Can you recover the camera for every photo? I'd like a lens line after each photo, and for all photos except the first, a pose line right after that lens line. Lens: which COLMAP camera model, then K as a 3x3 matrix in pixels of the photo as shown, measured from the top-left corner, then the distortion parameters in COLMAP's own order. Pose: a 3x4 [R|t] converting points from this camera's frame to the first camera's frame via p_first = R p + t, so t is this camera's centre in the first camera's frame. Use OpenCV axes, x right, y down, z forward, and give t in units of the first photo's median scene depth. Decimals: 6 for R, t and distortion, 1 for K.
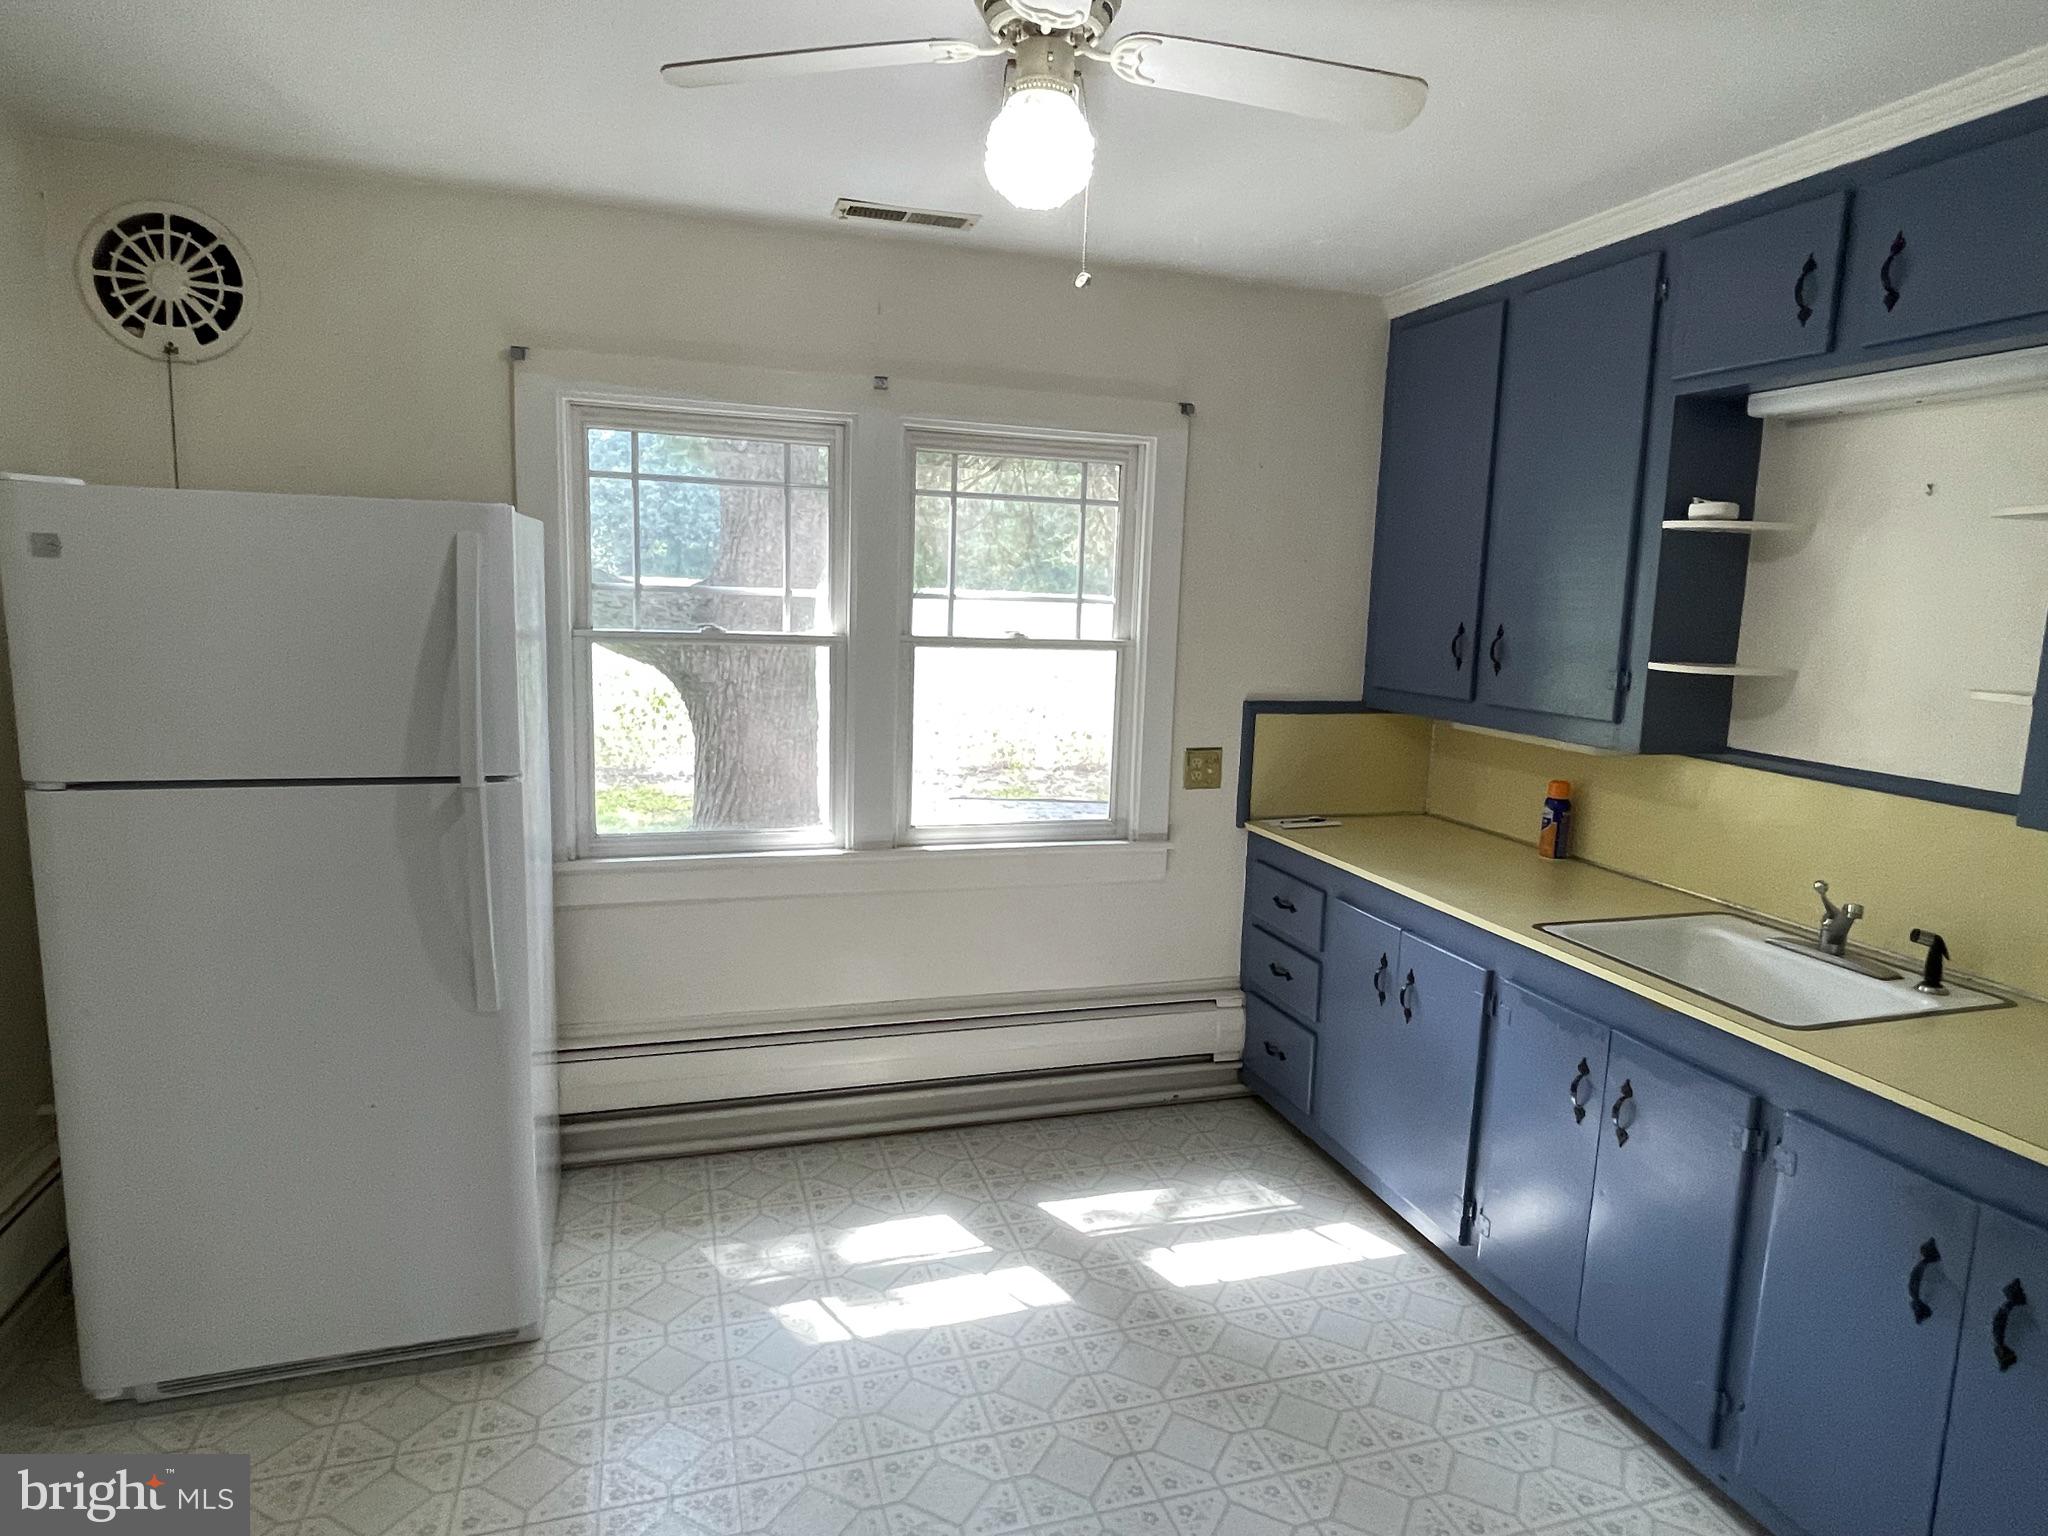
lens RADIAL K [[1187.2, 0, 1026.2], [0, 1187.2, 764.1], [0, 0, 1]] dist [0.002498, 0.001573]
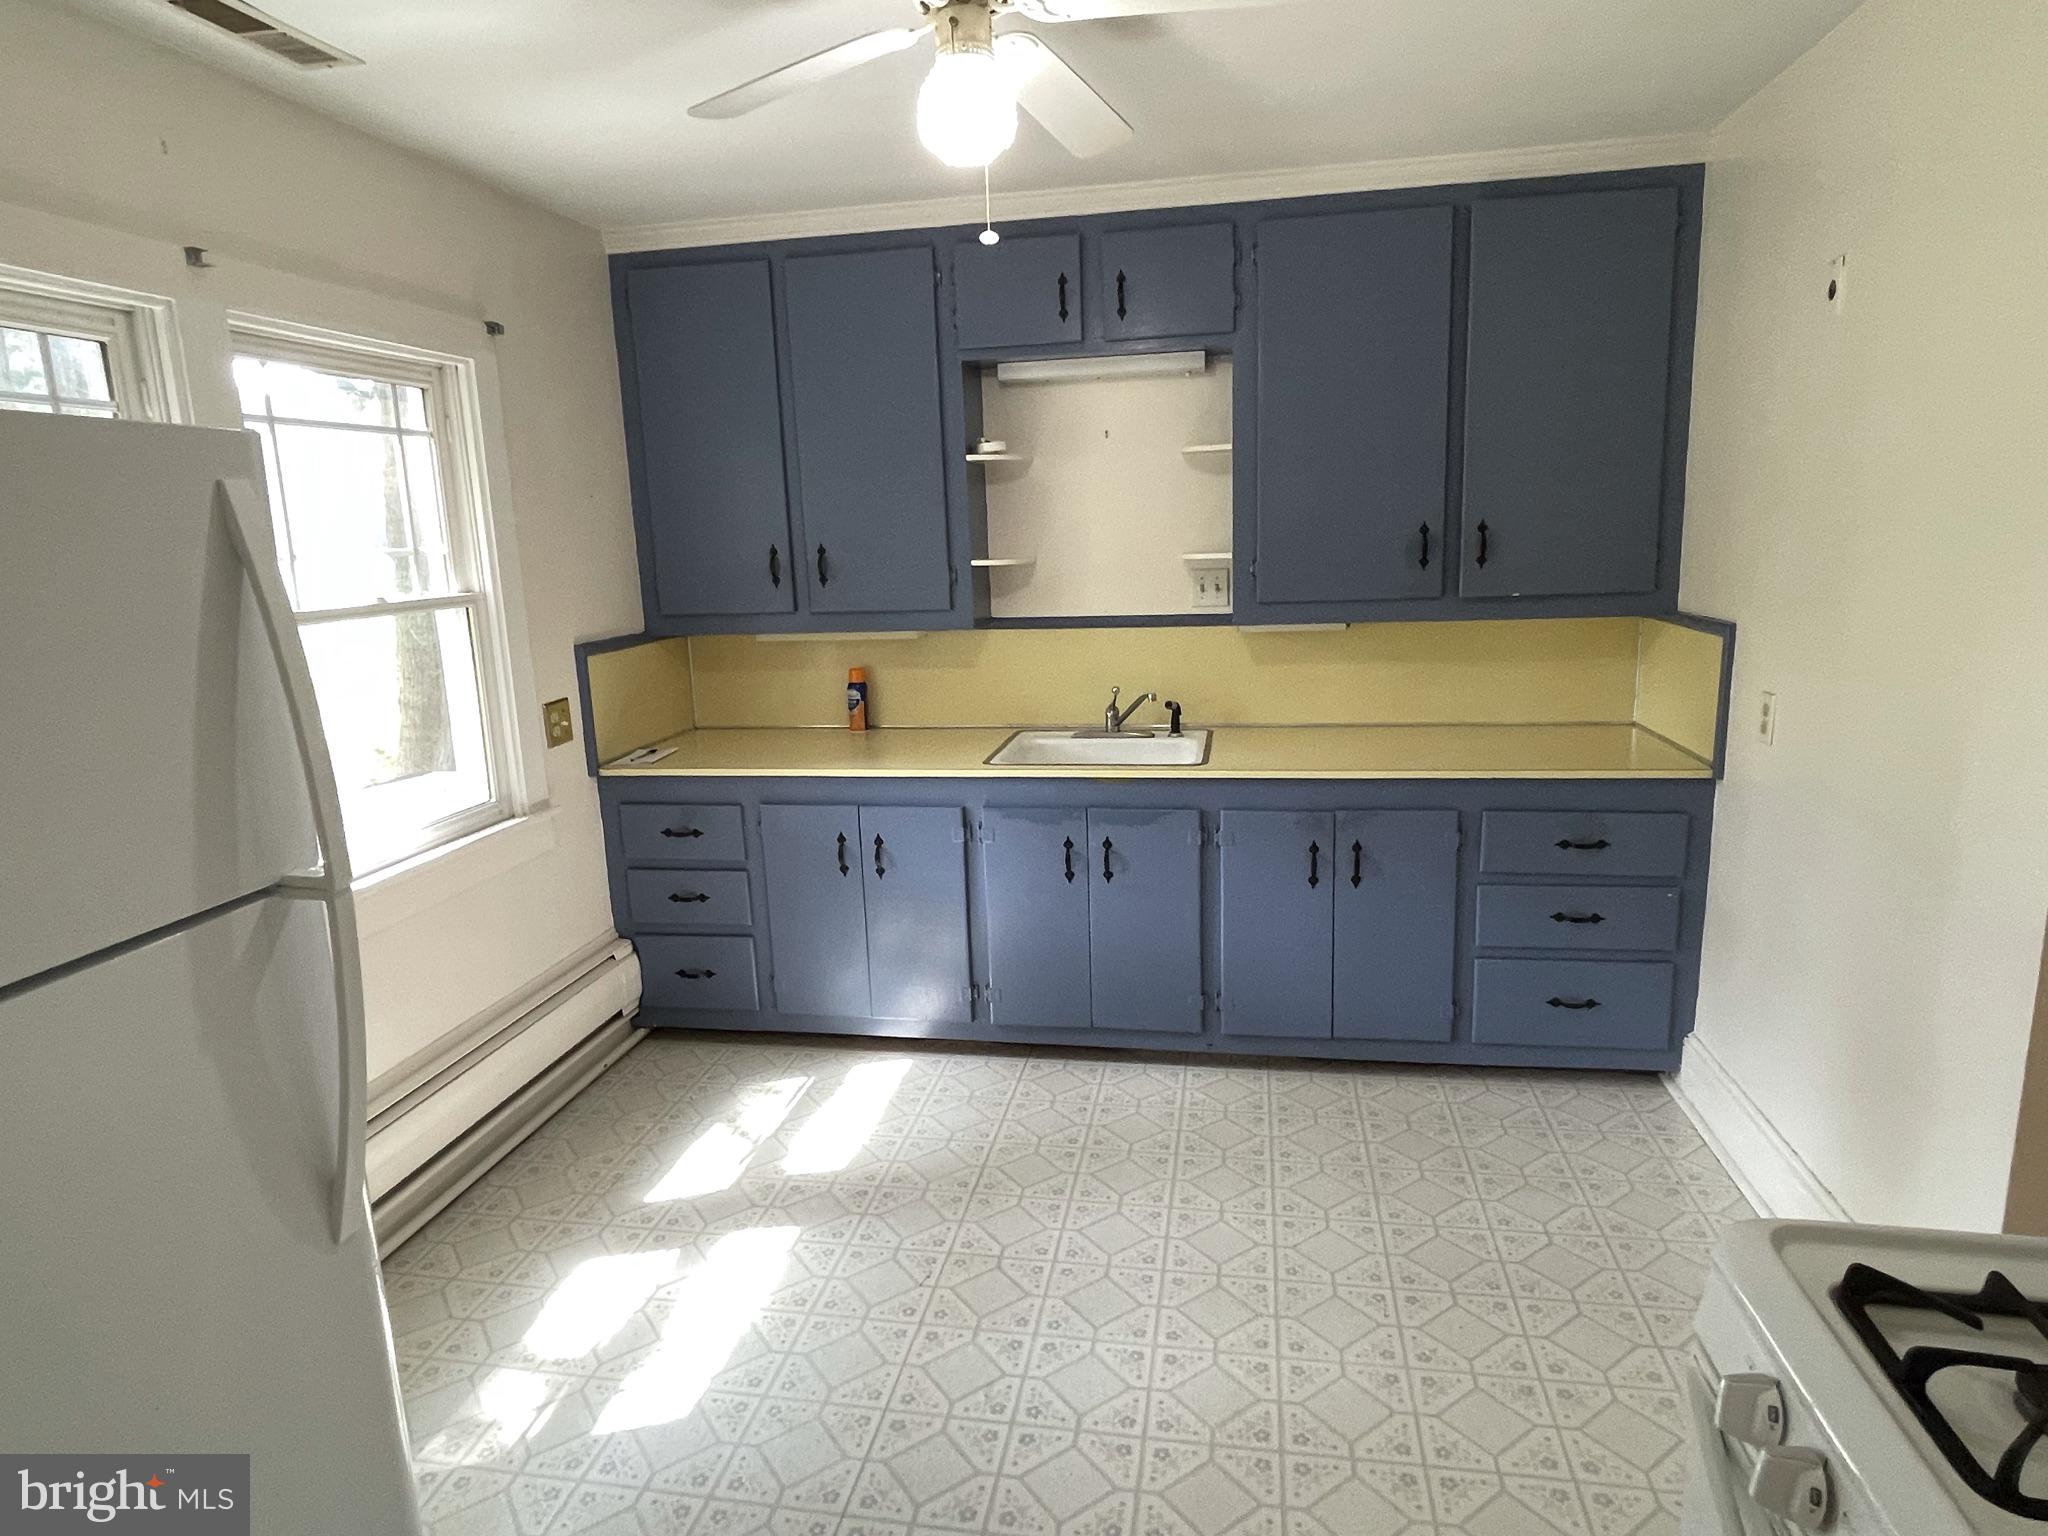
lens RADIAL K [[1187.2, 0, 1026.2], [0, 1187.2, 764.1], [0, 0, 1]] dist [0.002498, 0.001573]
pose [[0.467836, -0.224693, 0.854776, -0.532644], [0.179092, 0.971181, 0.157271, -0.050126], [-0.865480, 0.079507, 0.494594, 0.239597]]
